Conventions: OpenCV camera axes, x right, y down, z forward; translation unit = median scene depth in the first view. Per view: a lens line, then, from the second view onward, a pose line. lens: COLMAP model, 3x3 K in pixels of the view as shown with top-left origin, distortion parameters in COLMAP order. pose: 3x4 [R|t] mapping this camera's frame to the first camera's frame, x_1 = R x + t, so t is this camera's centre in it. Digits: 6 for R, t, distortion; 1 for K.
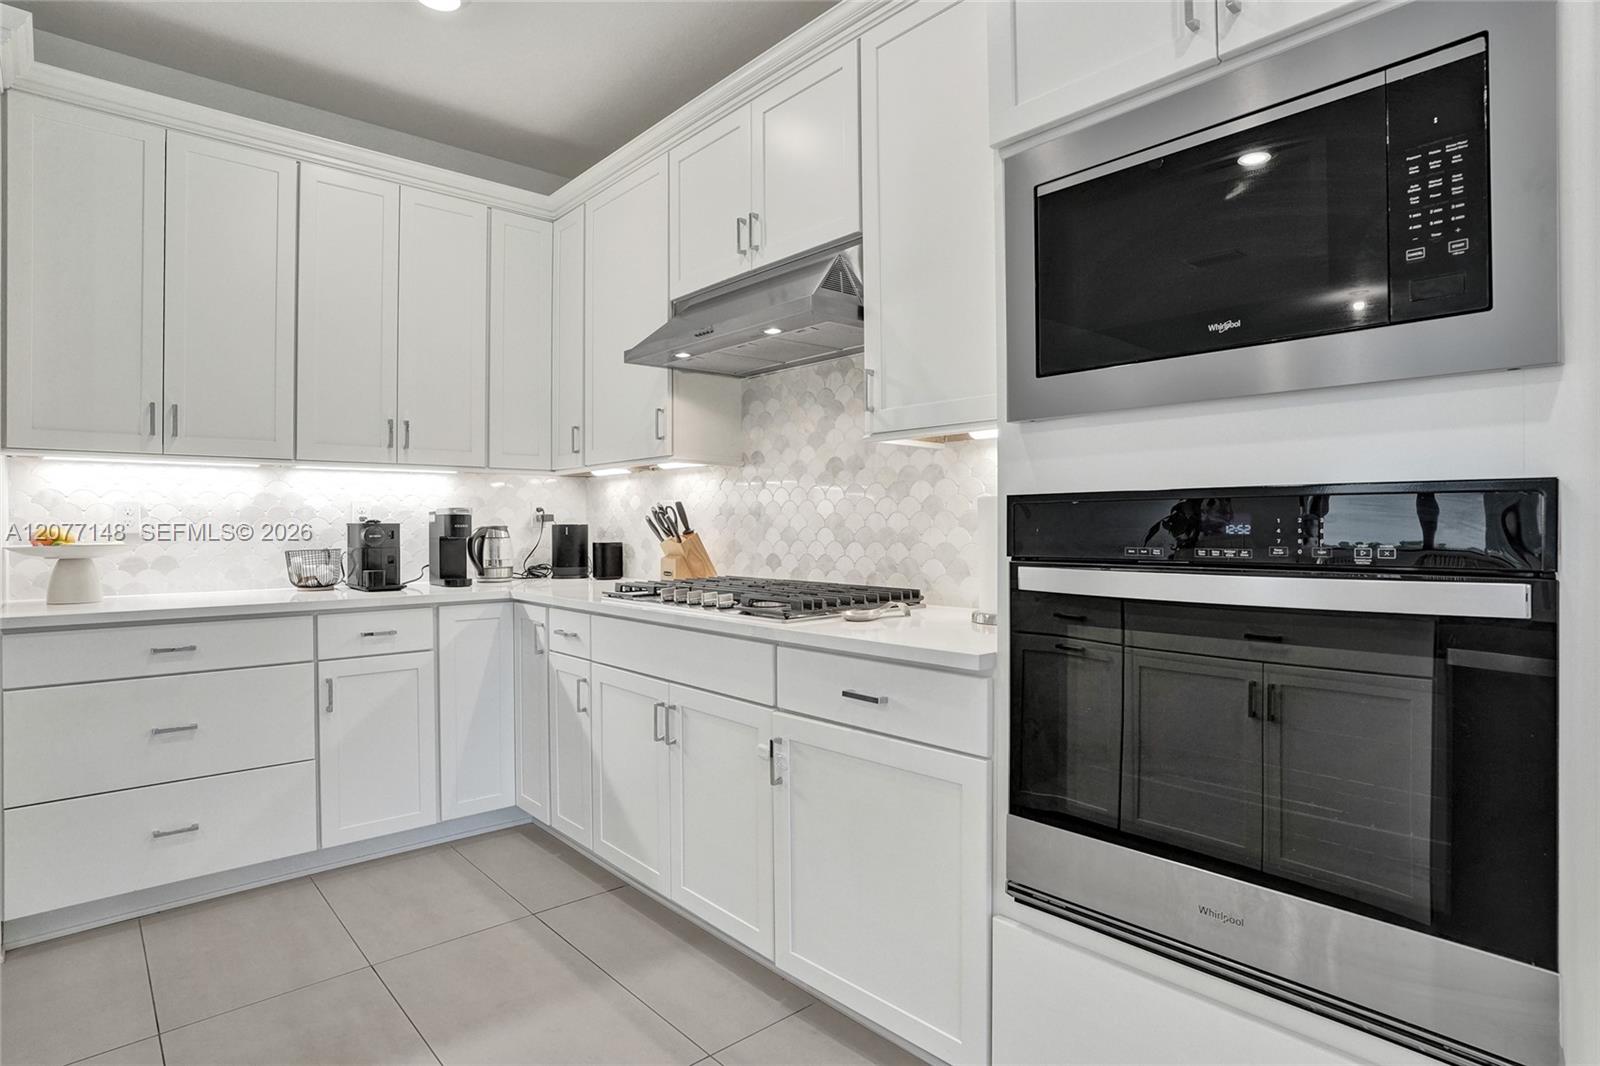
lens RADIAL K [[844.8, 0, 800.5], [0, 844.8, 524.4], [0, 0, 1]] dist [-0.037817, 0.007099]
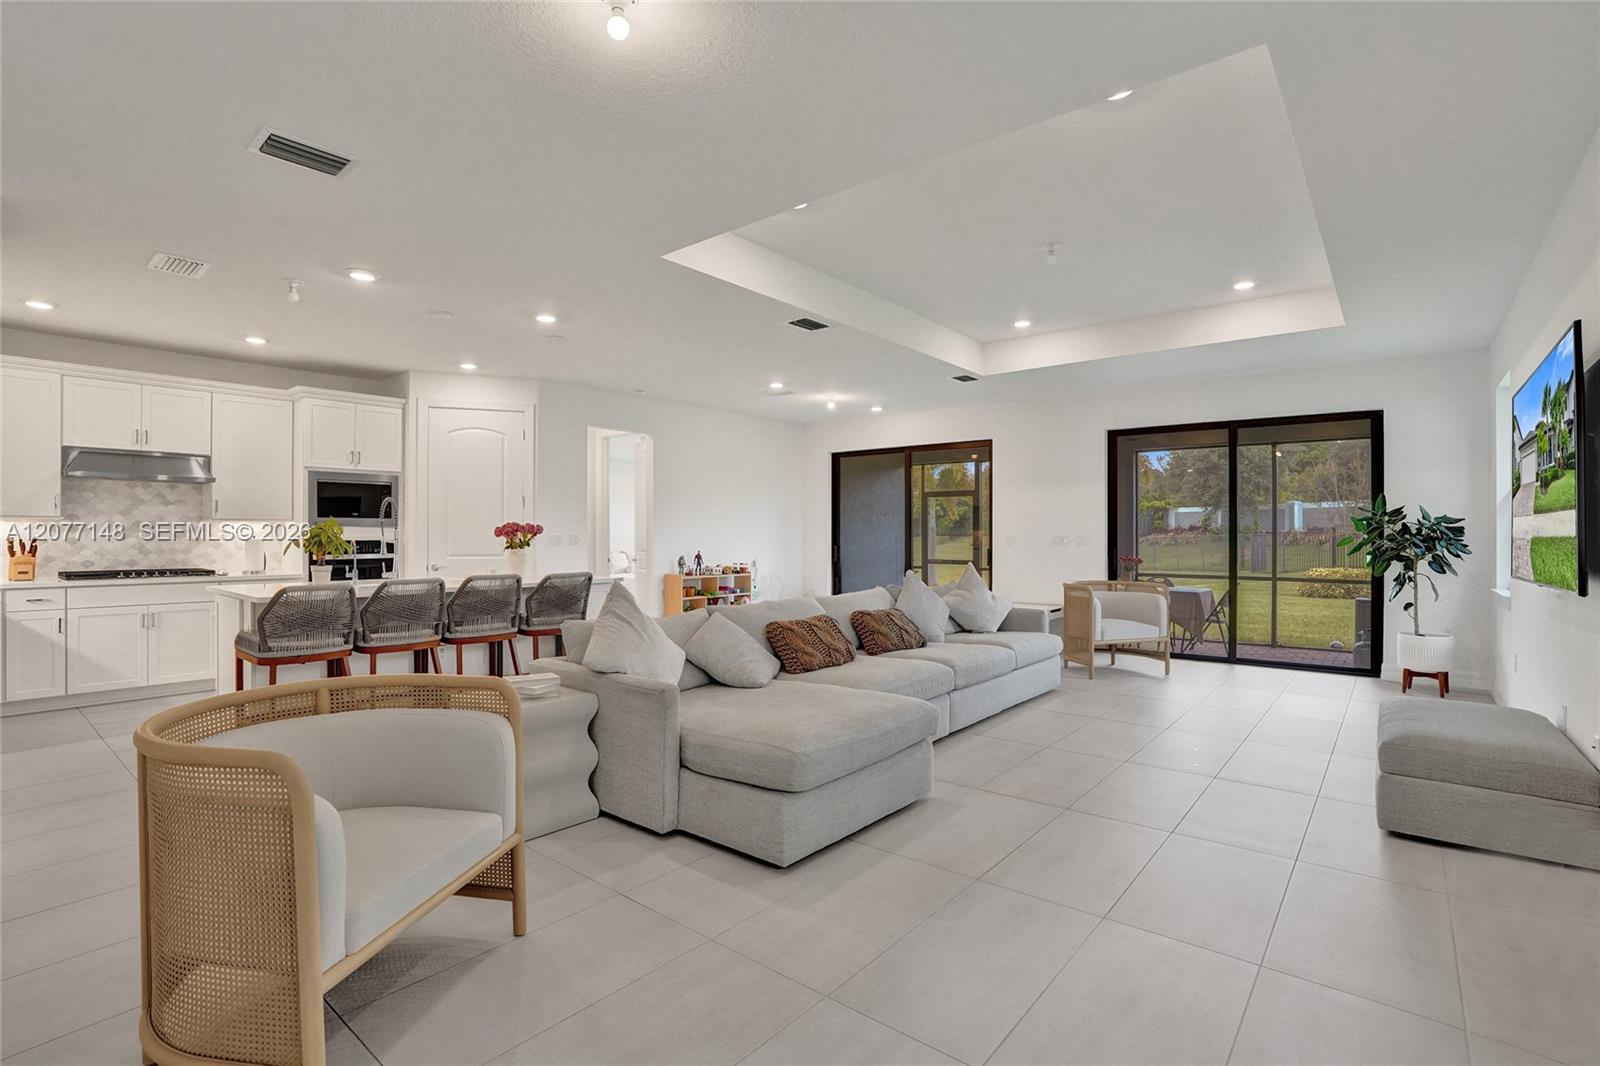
lens RADIAL K [[746.9, 0, 802.5], [0, 746.9, 536.6], [0, 0, 1]] dist [-0.064802, 0.019663]
pose [[-0.165742, 0.001955, 0.986167, -2.461358], [0.000962, 0.999998, -0.001820, -0.026292], [-0.986169, 0.000647, -0.165744, -0.622666]]
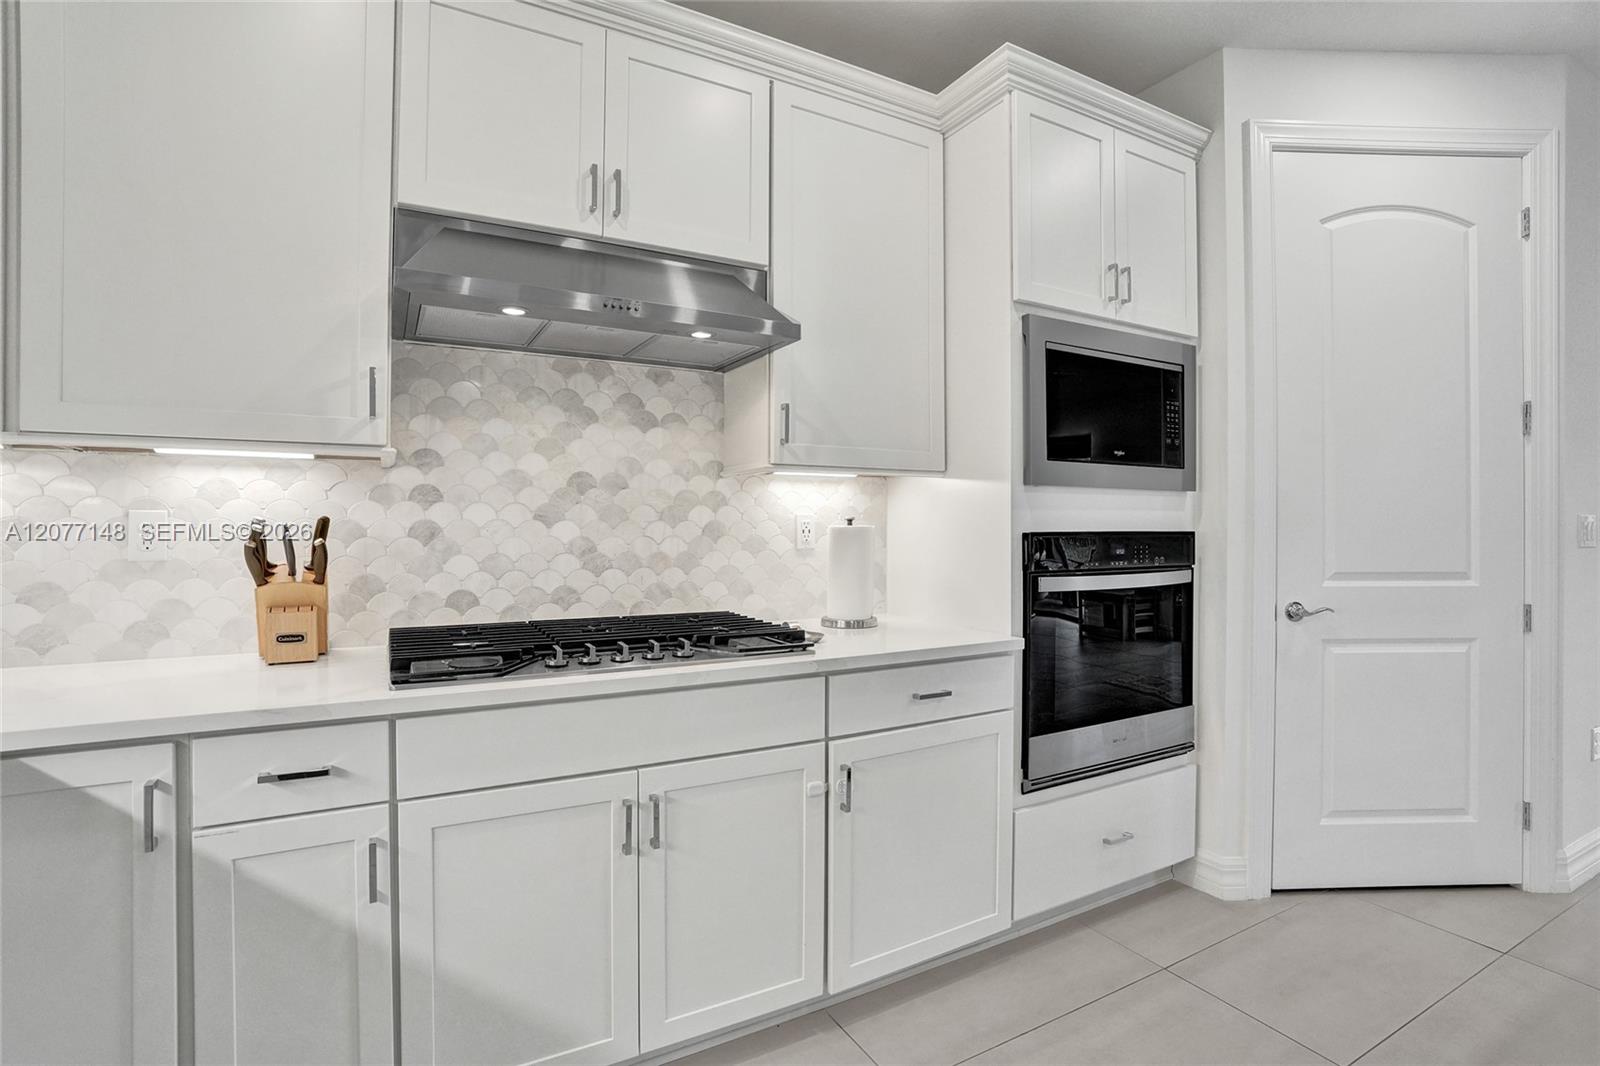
lens RADIAL K [[746.9, 0, 778.5], [0, 746.9, 531.9], [0, 0, 1]] dist [-0.064802, 0.019663]
pose [[0.227861, -0.002993, 0.973689, -0.666939], [-0.002414, 0.999990, 0.003639, -0.022053], [-0.973691, -0.003179, 0.227852, 0.645365]]
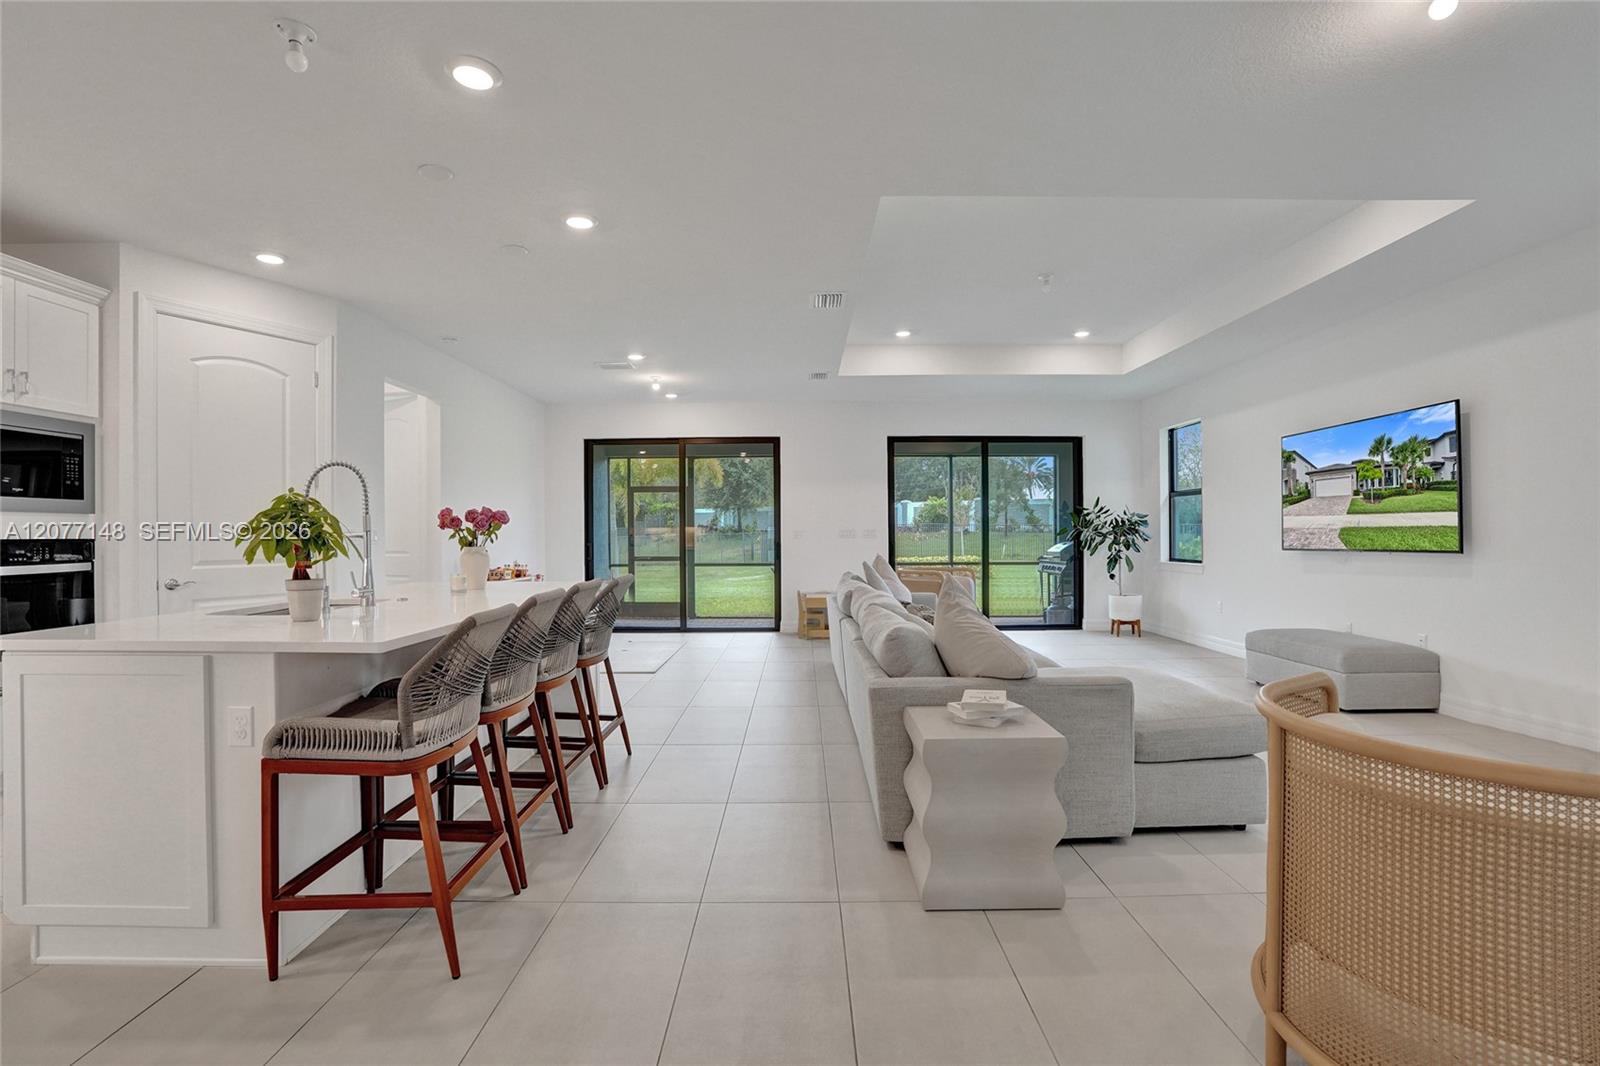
lens RADIAL K [[746.9, 0, 810.0], [0, 746.9, 529.8], [0, 0, 1]] dist [-0.064802, 0.019663]
pose [[-0.753330, 0.013863, 0.657497, -1.666213], [0.012089, 0.999901, -0.007232, -0.011099], [-0.657532, 0.002500, -0.753423, 0.483760]]
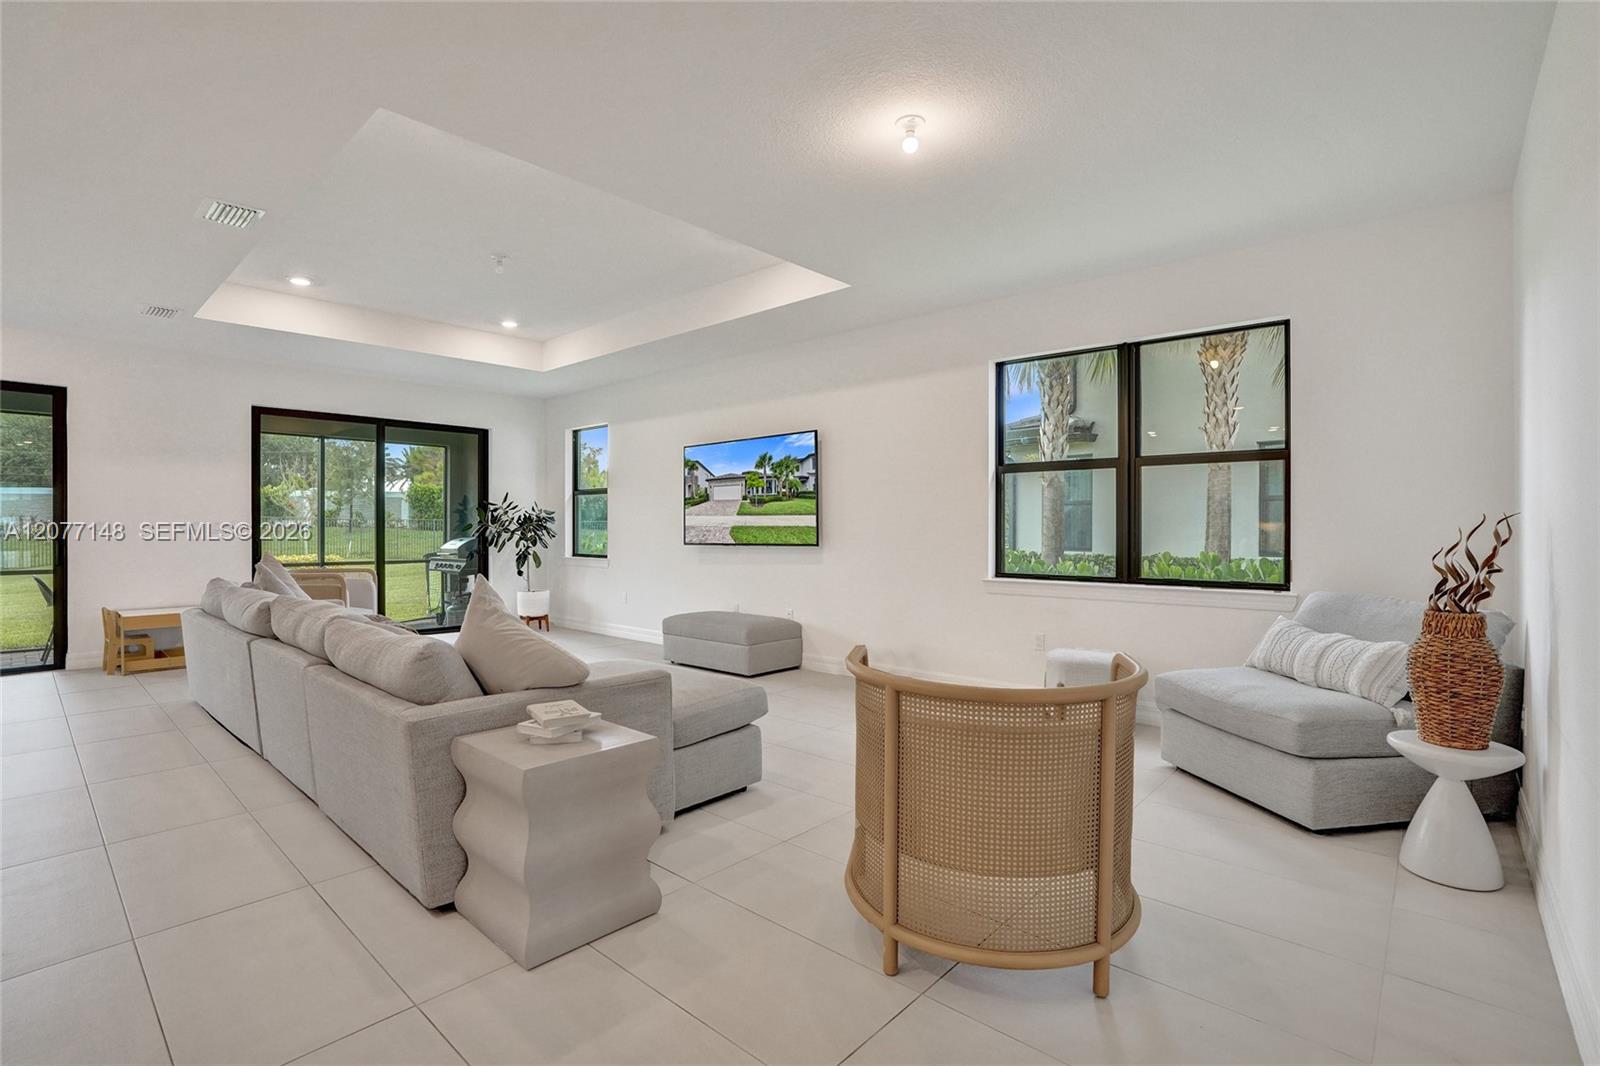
lens RADIAL K [[746.9, 0, 802.0], [0, 746.9, 527.3], [0, 0, 1]] dist [-0.064802, 0.019663]
pose [[-0.993441, 0.005056, -0.114230, -1.389593], [0.004702, 0.999983, 0.003366, -0.017634], [0.114245, 0.002807, -0.993449, 0.515369]]
